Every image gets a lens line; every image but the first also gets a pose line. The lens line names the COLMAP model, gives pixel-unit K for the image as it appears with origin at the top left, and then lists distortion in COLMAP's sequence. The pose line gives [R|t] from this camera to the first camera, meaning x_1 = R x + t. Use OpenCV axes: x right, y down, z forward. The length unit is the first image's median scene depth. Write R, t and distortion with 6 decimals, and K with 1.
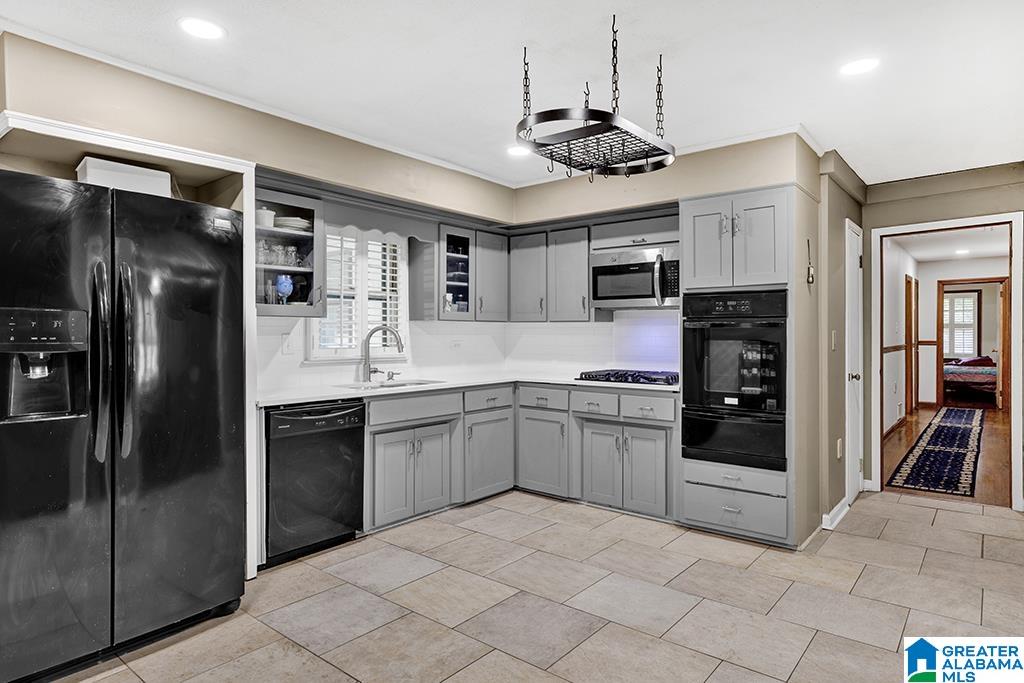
lens RADIAL K [[593.8, 0, 513.1], [0, 593.8, 336.9], [0, 0, 1]] dist [-0.008766, 0.001874]
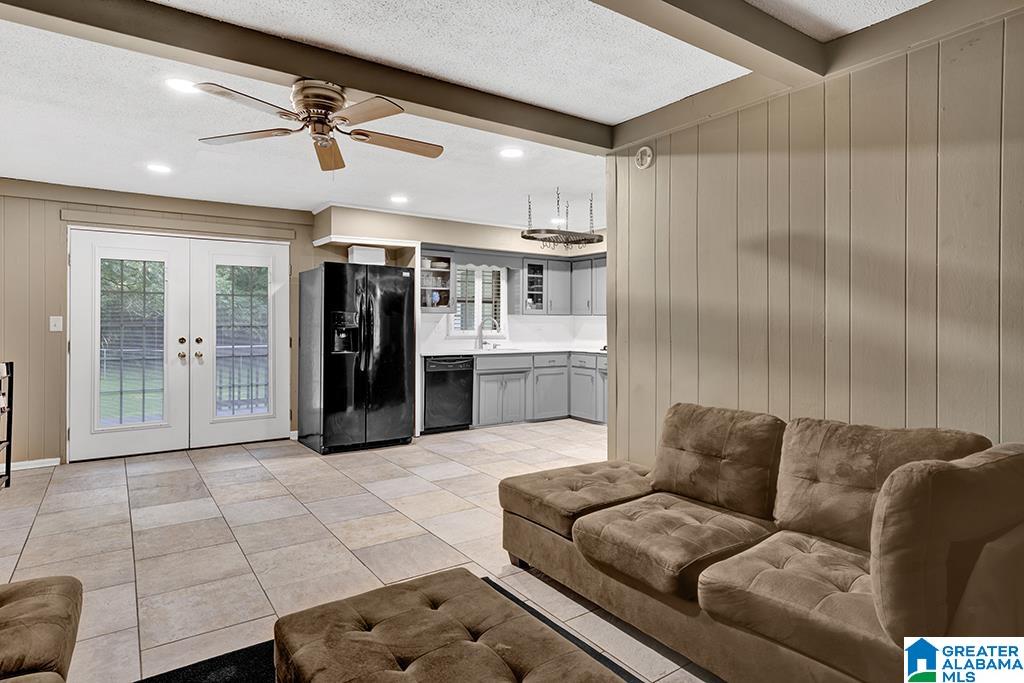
lens RADIAL K [[593.8, 0, 532.9], [0, 593.8, 316.8], [0, 0, 1]] dist [-0.008766, 0.001874]
pose [[0.968295, 0.001511, -0.249803, 0.397339], [-0.005797, 0.999848, -0.016425, 0.008174], [0.249740, 0.017352, 0.968157, -0.780932]]
